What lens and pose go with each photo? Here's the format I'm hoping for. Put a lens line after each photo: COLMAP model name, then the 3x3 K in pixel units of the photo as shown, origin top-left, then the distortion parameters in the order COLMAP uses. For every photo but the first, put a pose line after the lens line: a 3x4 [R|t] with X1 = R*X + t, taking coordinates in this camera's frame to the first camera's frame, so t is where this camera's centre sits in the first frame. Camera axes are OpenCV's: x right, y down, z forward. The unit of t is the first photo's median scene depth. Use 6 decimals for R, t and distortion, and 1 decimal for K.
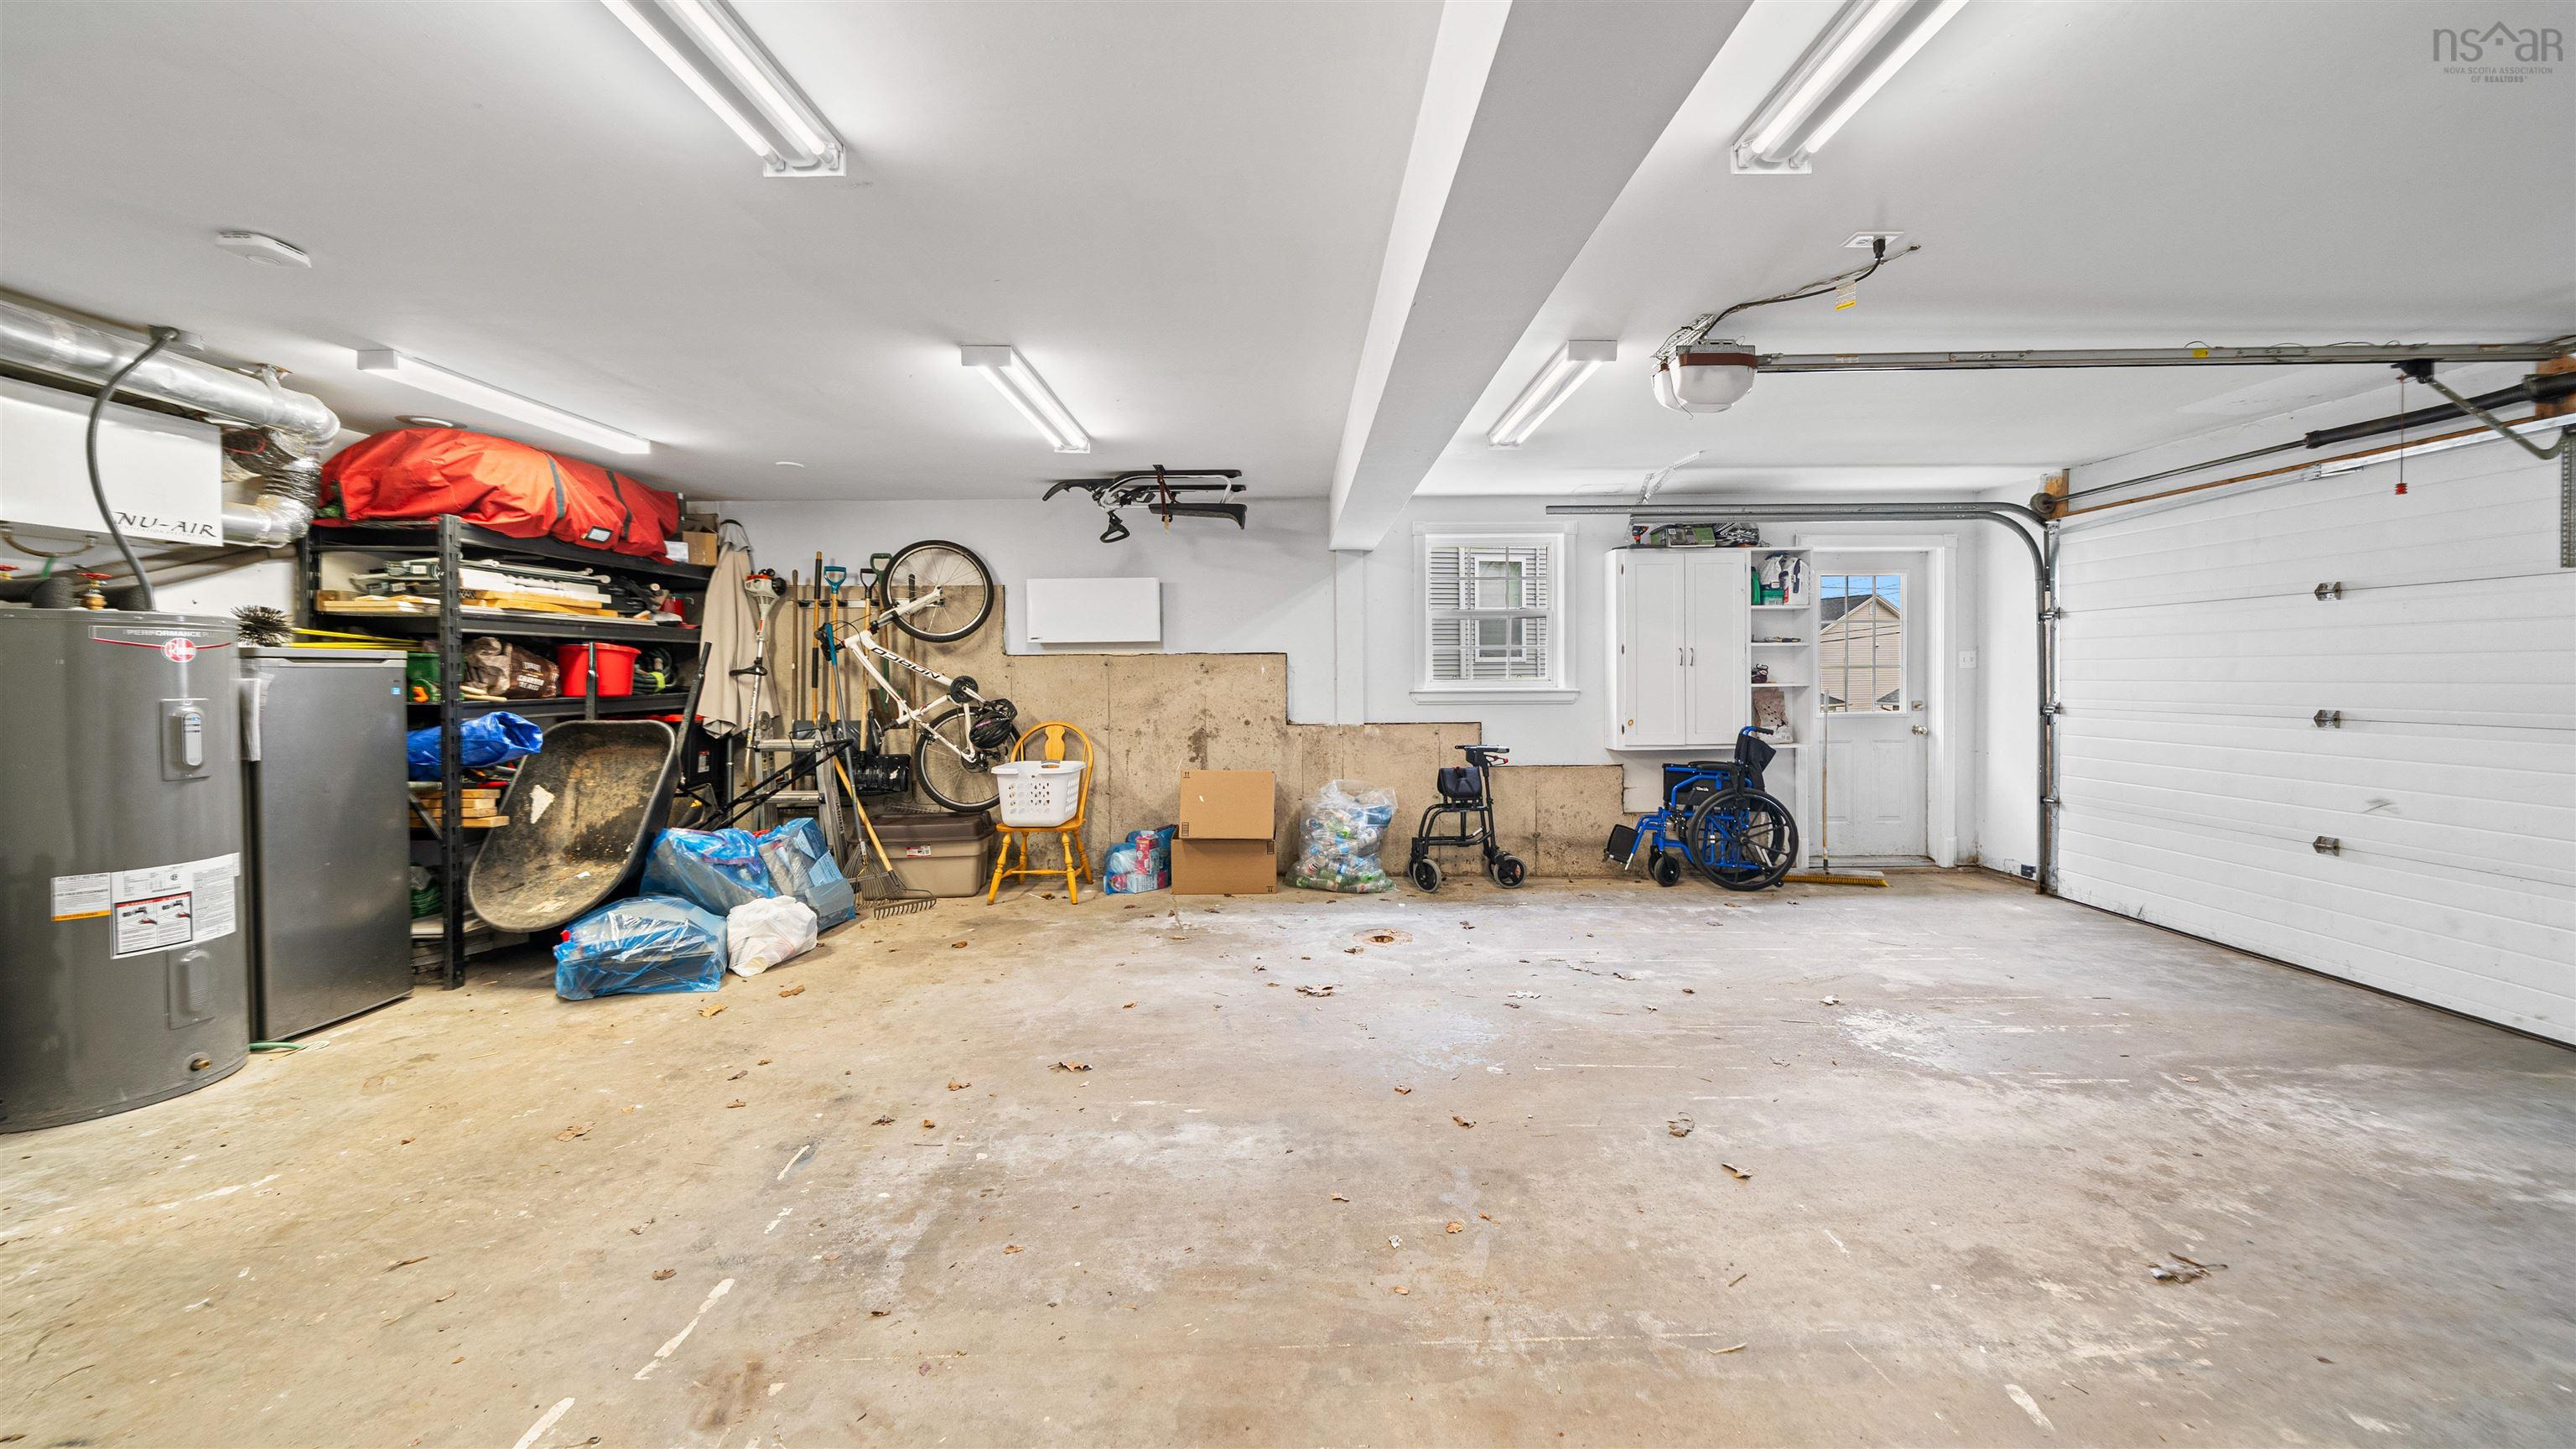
lens RADIAL K [[907.7, 0, 1288.0], [0, 907.7, 724.5], [0, 0, 1]] dist [-0.002322, -0.000127]
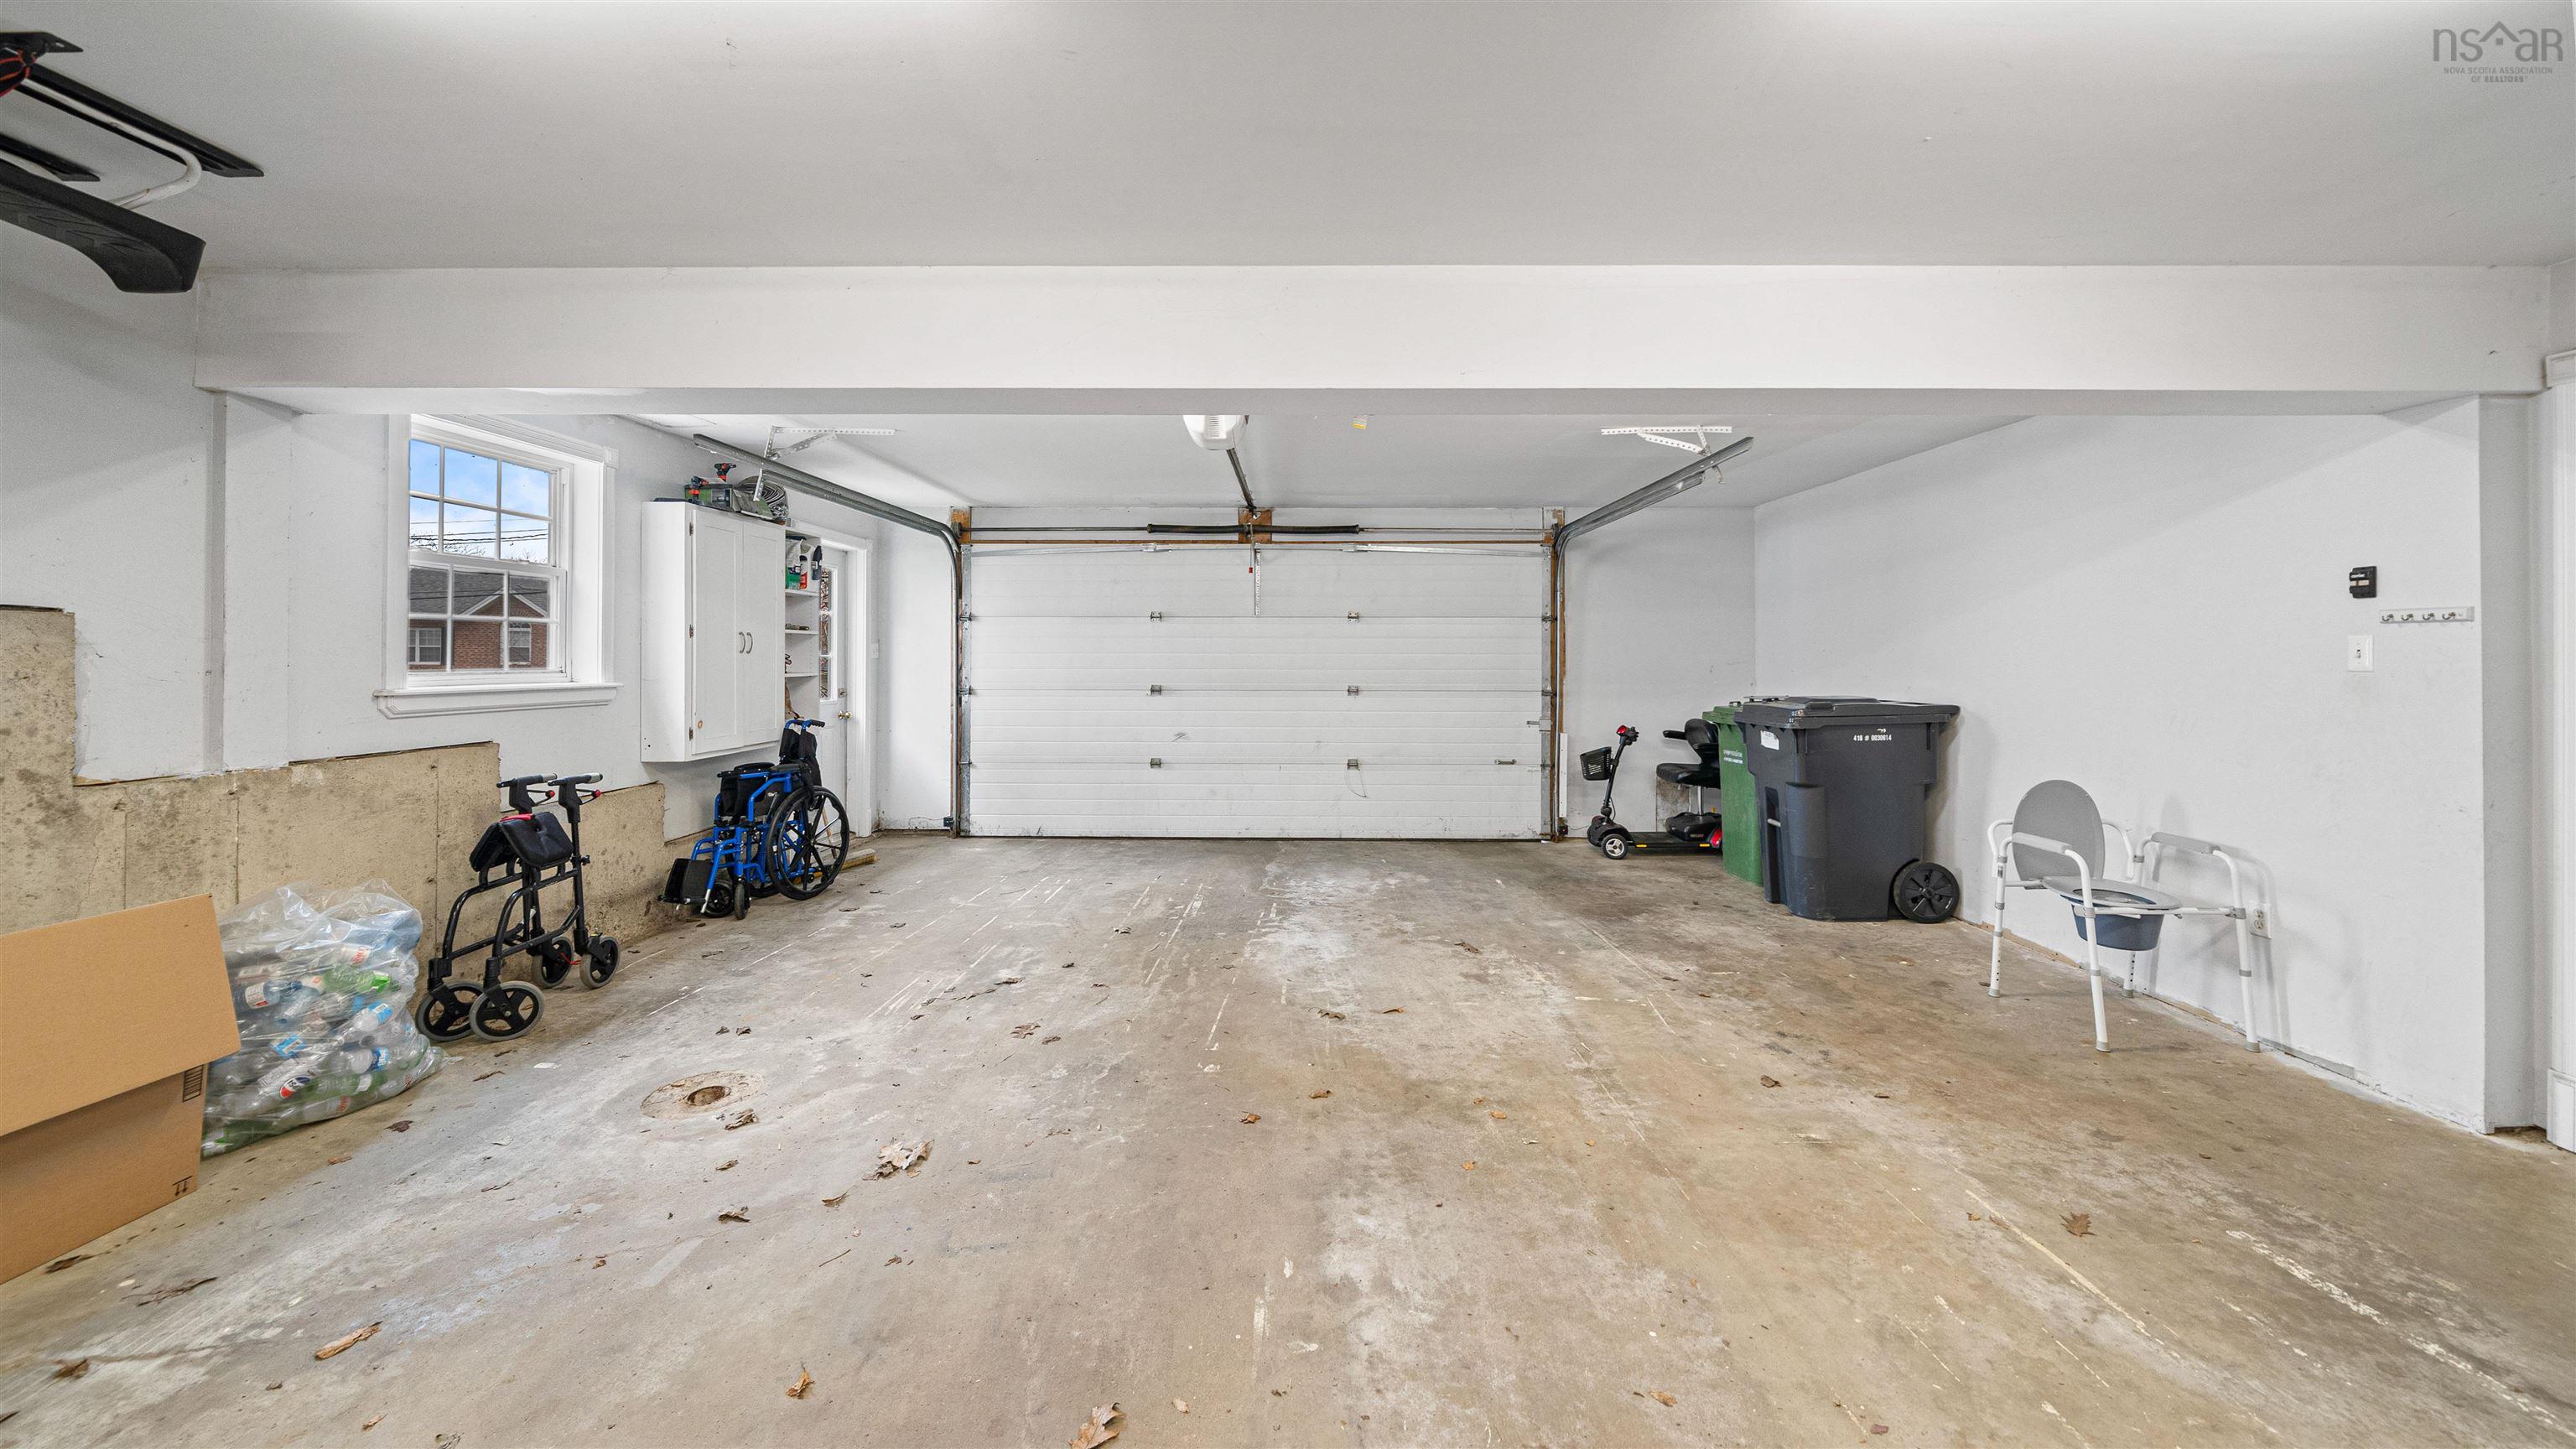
lens RADIAL K [[914.1, 0, 1286.8], [0, 914.1, 691.5], [0, 0, 1]] dist [-0.002179, -0.000174]
pose [[0.022770, -0.028933, 0.999322, -0.566239], [0.051316, 0.998297, 0.027734, -0.037343], [-0.998423, 0.050649, 0.024216, 0.664152]]
